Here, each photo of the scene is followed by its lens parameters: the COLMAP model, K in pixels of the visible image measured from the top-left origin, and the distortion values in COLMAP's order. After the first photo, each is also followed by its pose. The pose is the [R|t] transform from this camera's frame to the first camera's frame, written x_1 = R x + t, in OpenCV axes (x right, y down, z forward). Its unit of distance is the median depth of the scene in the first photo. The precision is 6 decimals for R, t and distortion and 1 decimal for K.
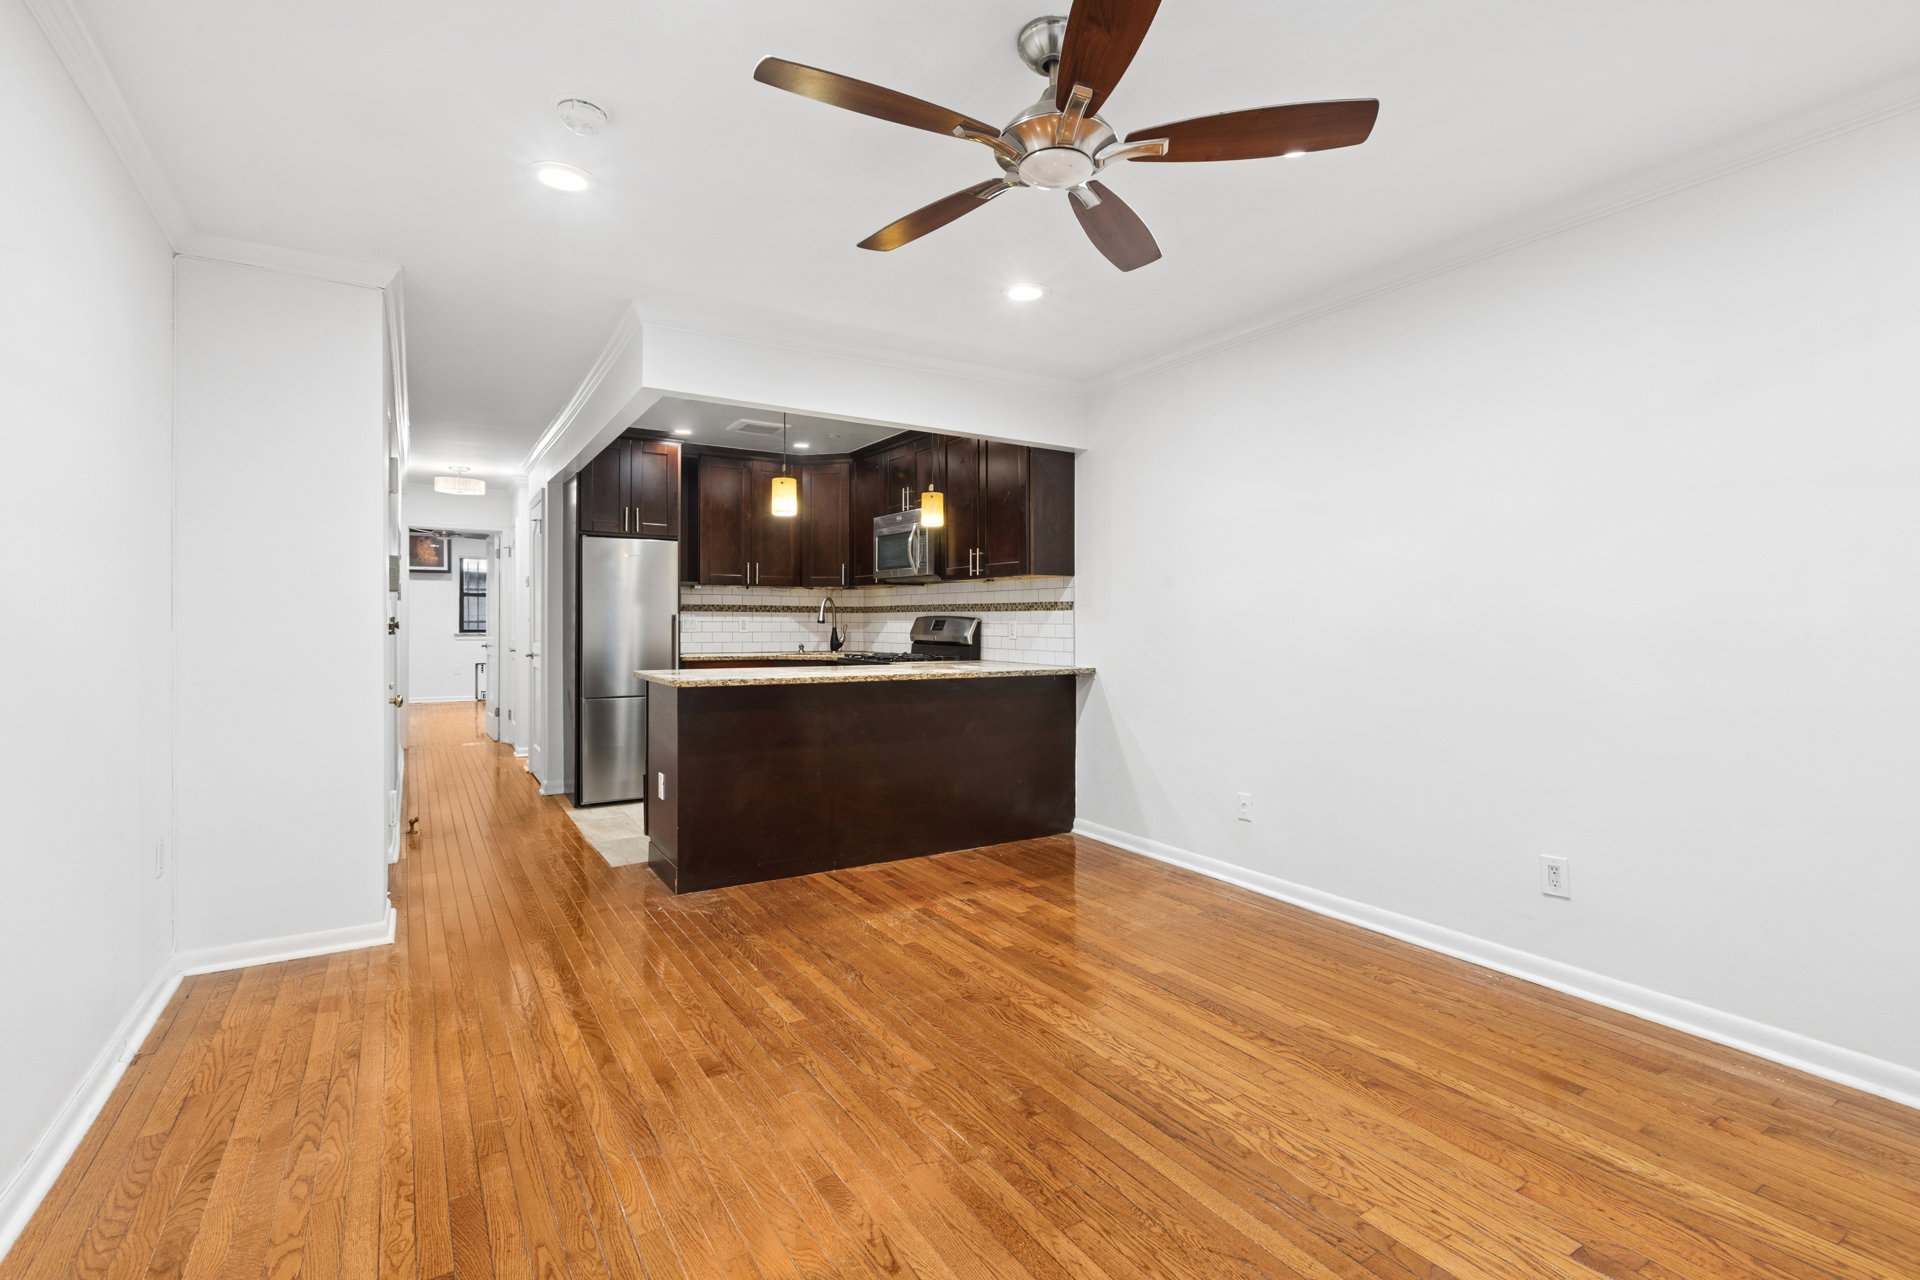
lens RADIAL K [[911.2, 0, 960.0], [0, 911.2, 640.0], [0, 0, 1]] dist [0.006528, -0.000087]
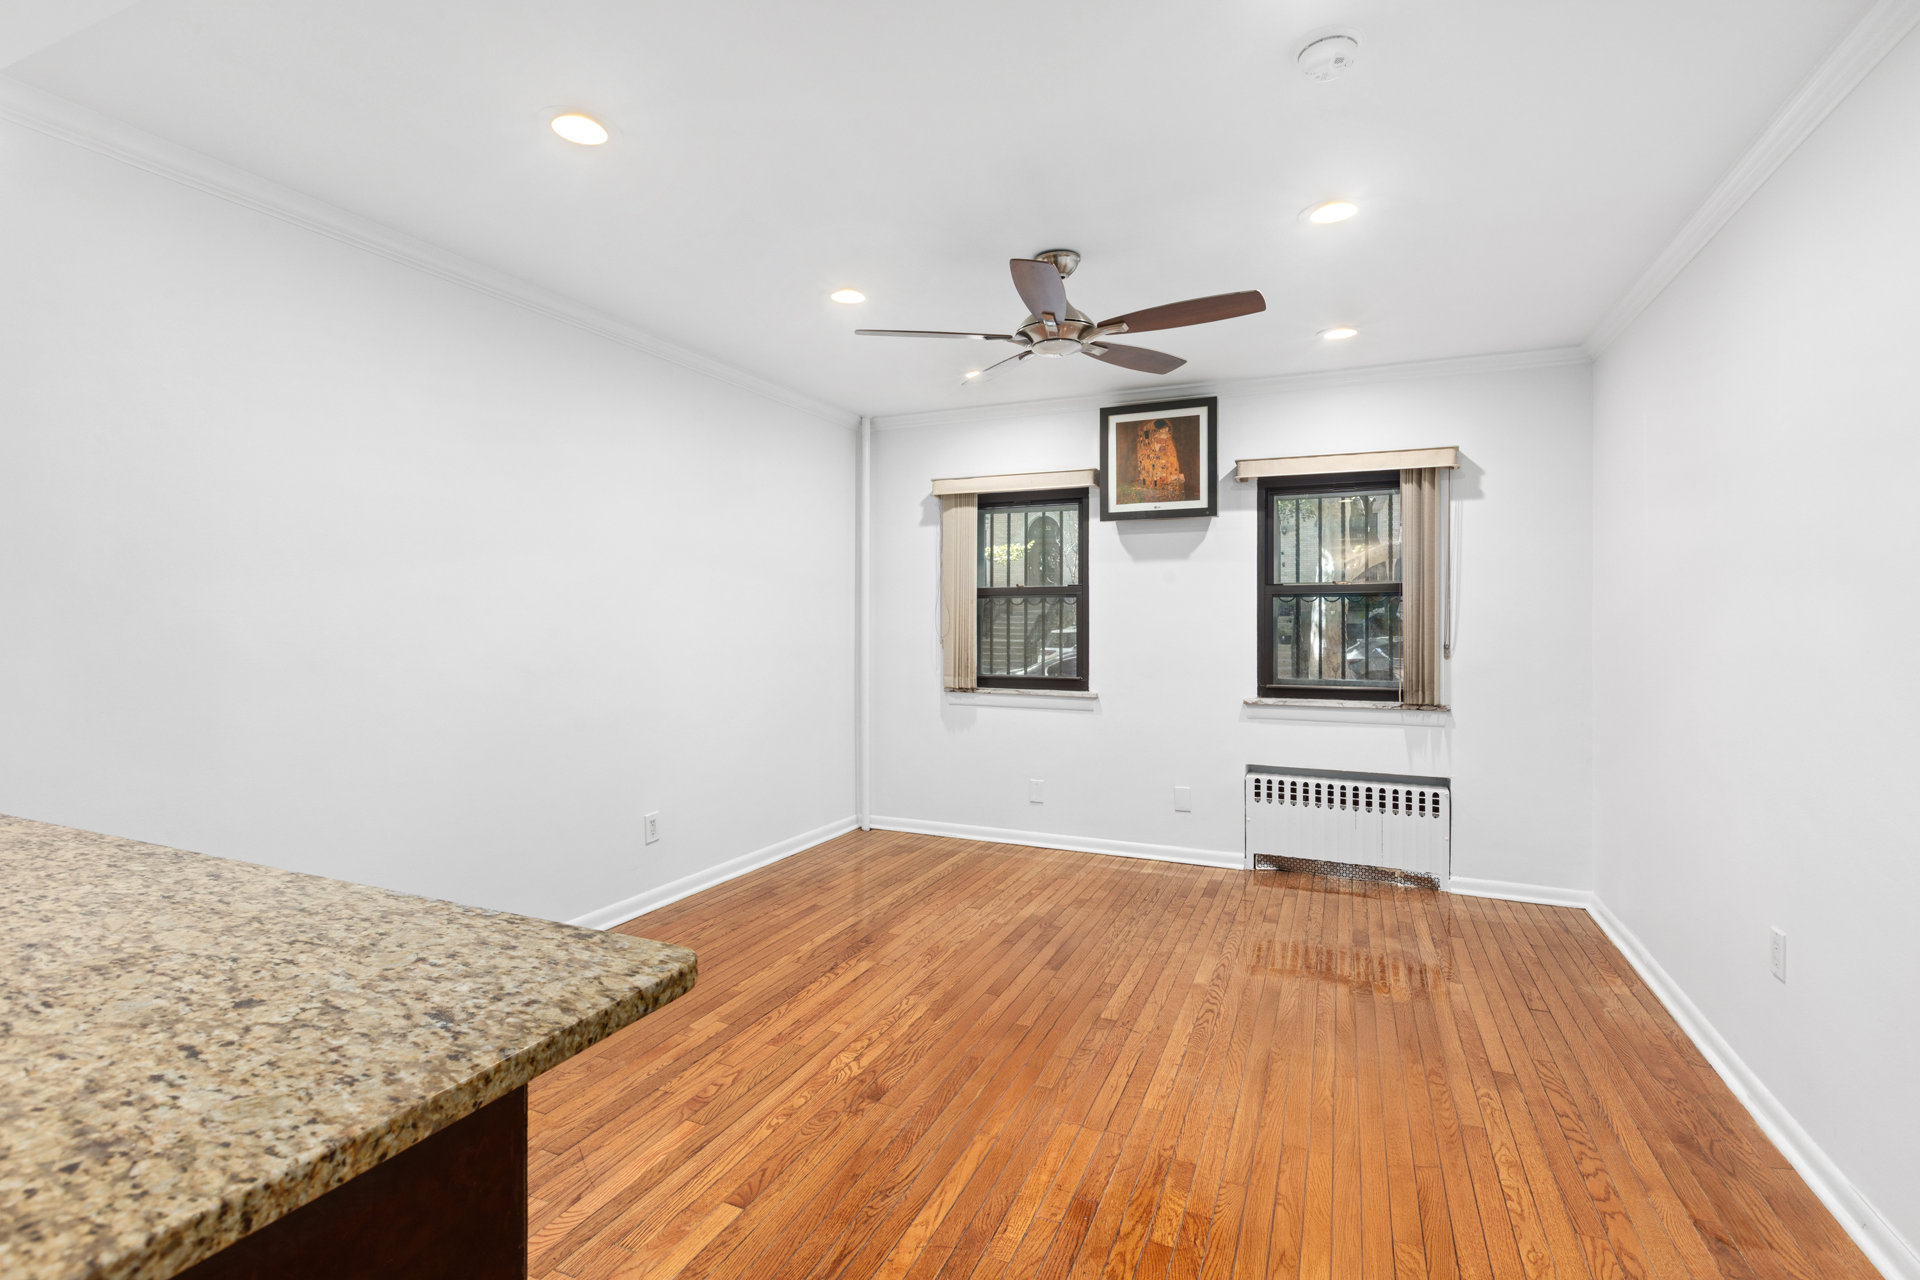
lens RADIAL K [[911.2, 0, 960.0], [0, 911.2, 640.0], [0, 0, 1]] dist [0.006528, -0.000087]
pose [[-0.582952, -0.018504, 0.812296, -0.748009], [0.007072, 0.999587, 0.027846, -0.056503], [-0.812476, 0.021978, -0.582580, 1.486842]]
